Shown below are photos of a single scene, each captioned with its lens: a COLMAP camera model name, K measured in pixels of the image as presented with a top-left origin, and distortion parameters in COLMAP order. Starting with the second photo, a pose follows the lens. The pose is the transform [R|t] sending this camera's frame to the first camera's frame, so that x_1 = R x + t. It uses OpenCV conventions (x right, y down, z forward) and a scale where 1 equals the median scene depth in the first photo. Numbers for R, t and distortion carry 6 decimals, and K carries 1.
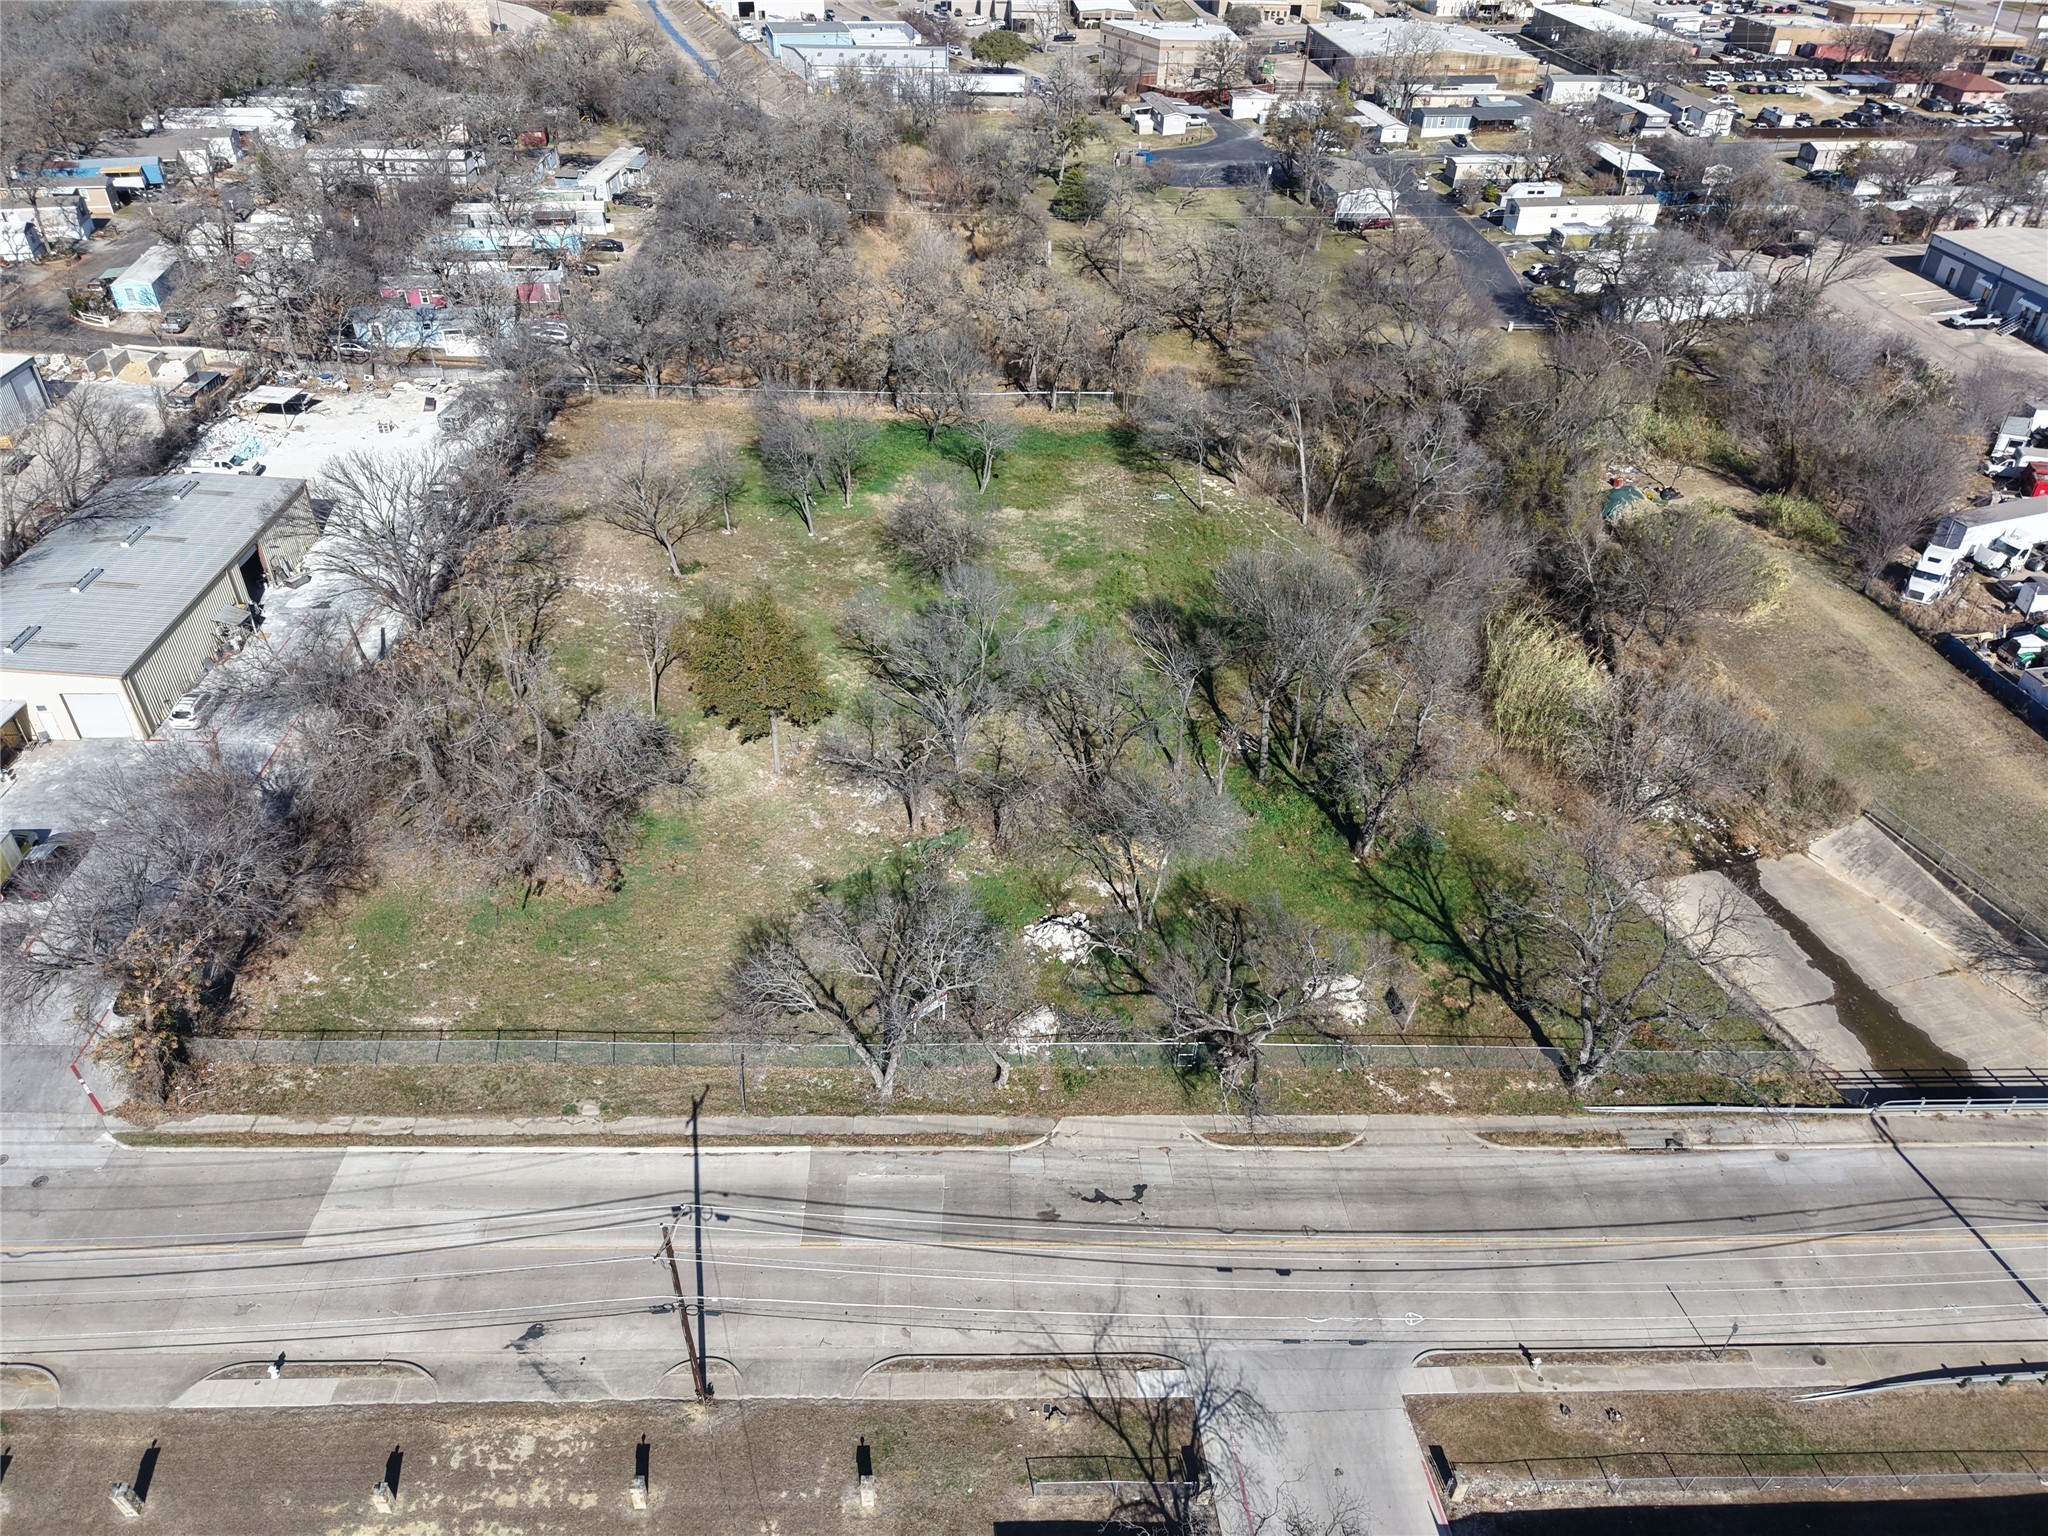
lens RADIAL K [[1376.9, 0, 1018.8], [0, 1376.9, 764.4], [0, 0, 1]] dist [0.006123, -0.004645]
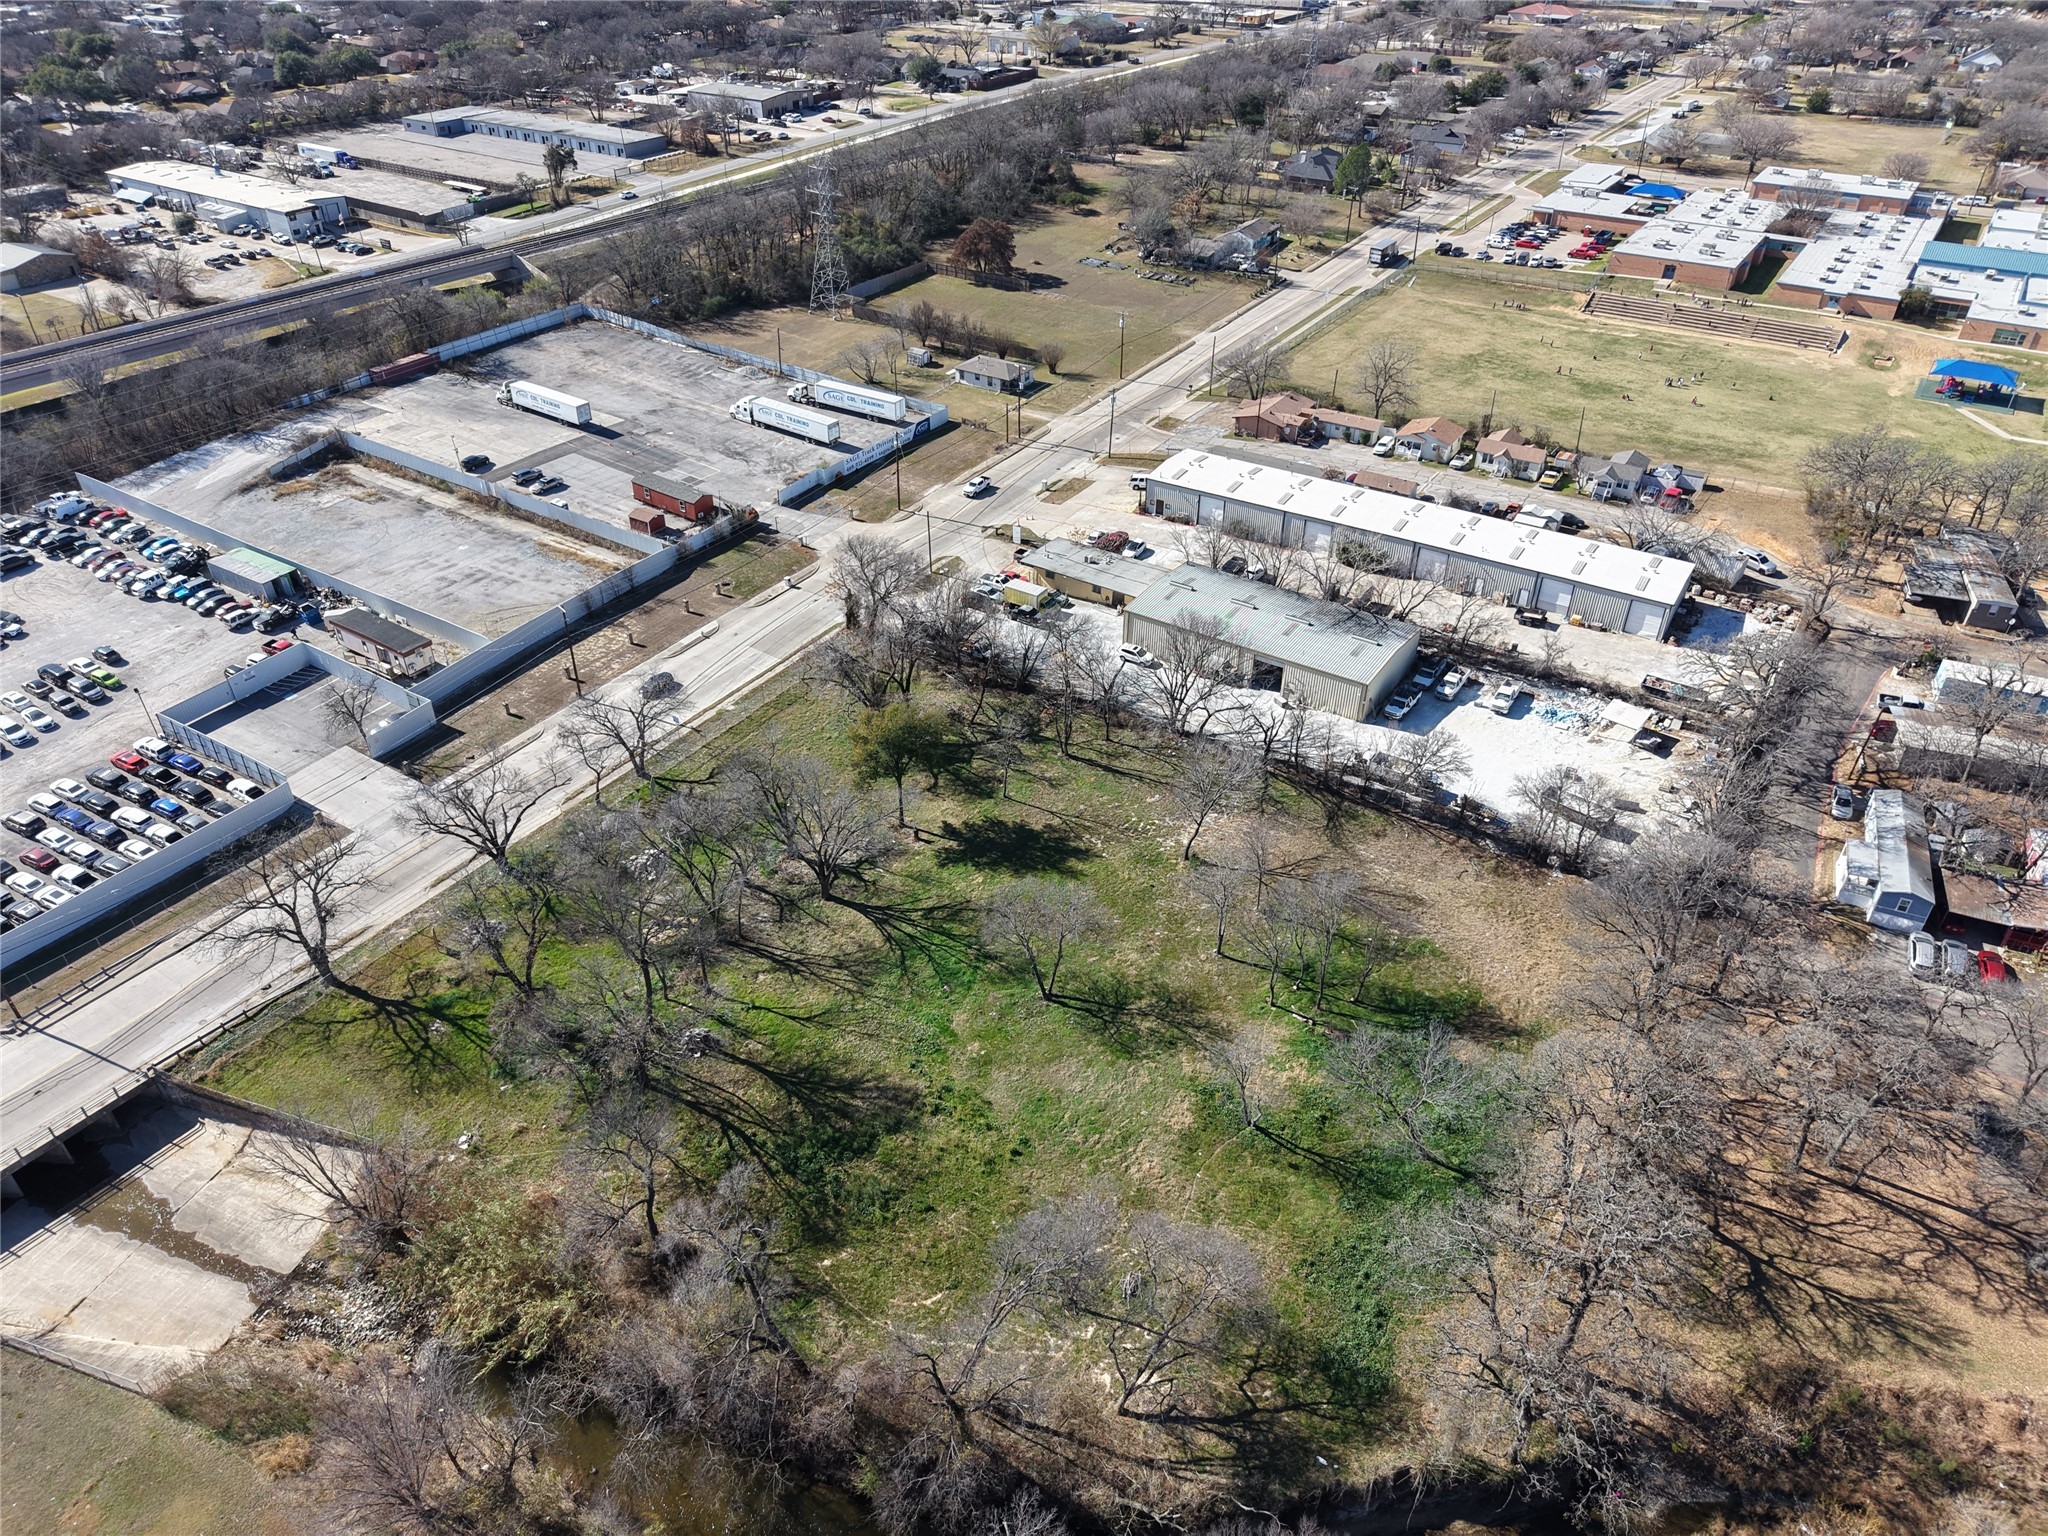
lens RADIAL K [[1363.1, 0, 1019.2], [0, 1363.1, 769.9], [0, 0, 1]] dist [0.016075, -0.017525]
pose [[-0.594613, 0.439483, -0.673268, 0.968731], [-0.479332, 0.478527, 0.735698, -1.592794], [0.645504, 0.760175, -0.073880, 1.566105]]
